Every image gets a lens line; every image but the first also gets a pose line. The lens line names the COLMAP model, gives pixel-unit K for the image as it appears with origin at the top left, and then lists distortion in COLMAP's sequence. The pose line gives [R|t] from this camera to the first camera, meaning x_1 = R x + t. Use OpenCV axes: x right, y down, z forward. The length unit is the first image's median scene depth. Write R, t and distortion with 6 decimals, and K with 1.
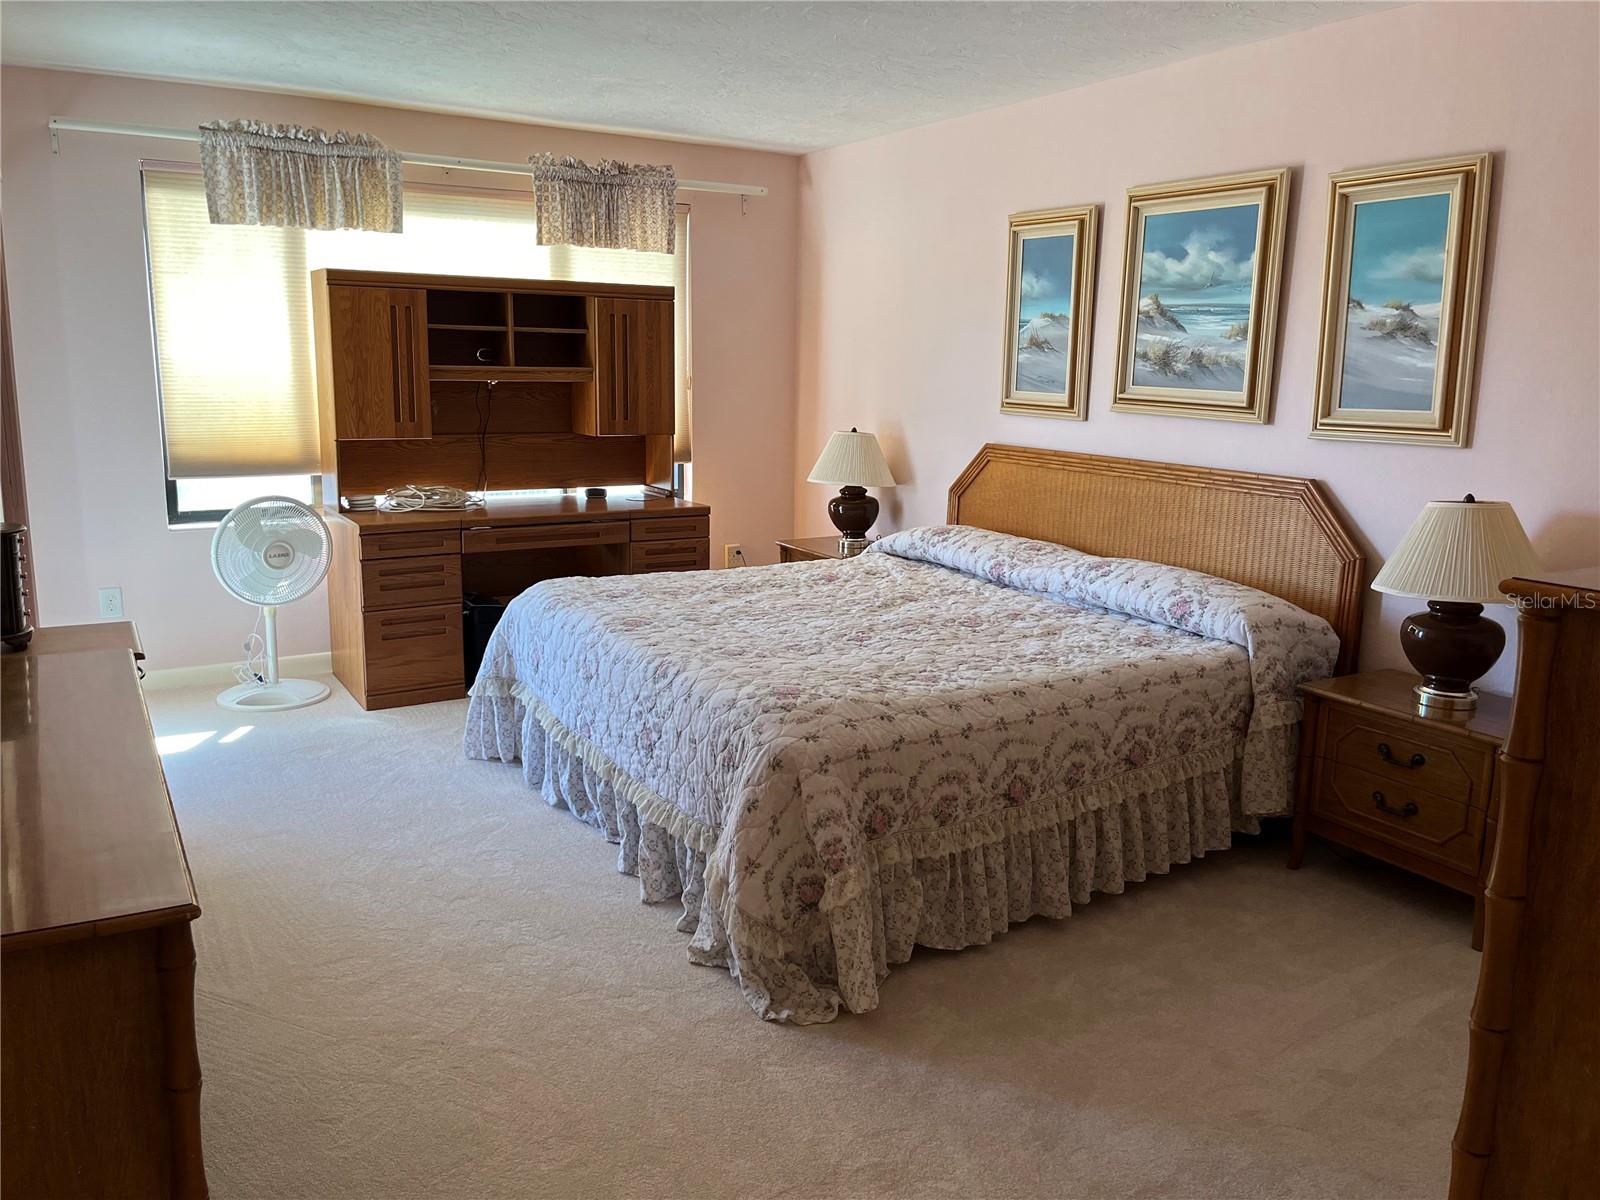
lens RADIAL K [[1224.0, 0, 803.0], [0, 1224.0, 593.4], [0, 0, 1]] dist [0.061270, -0.087151]
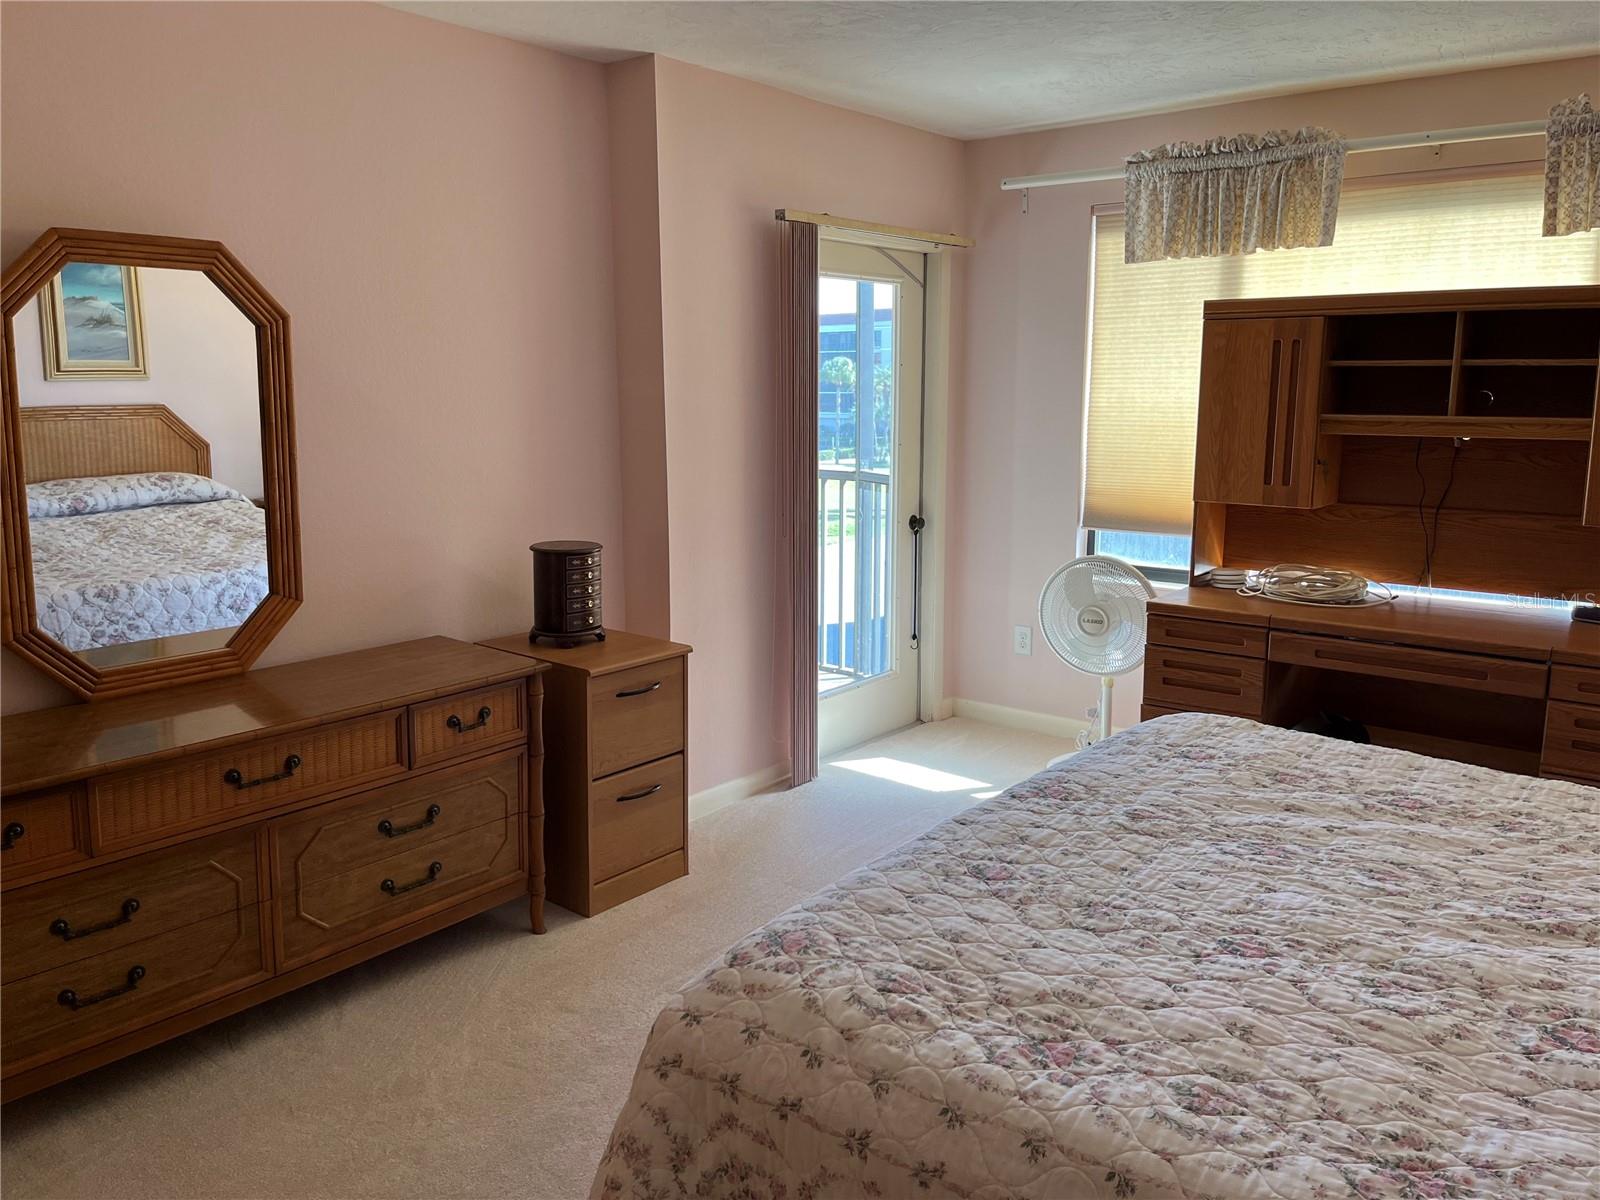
lens RADIAL K [[1224.0, 0, 801.8], [0, 1224.0, 592.9], [0, 0, 1]] dist [0.061270, -0.087151]
pose [[0.325975, 0.146301, -0.933989, 0.365247], [-0.171252, 0.980747, 0.093856, -0.103444], [0.929738, 0.129353, 0.344753, 0.499689]]
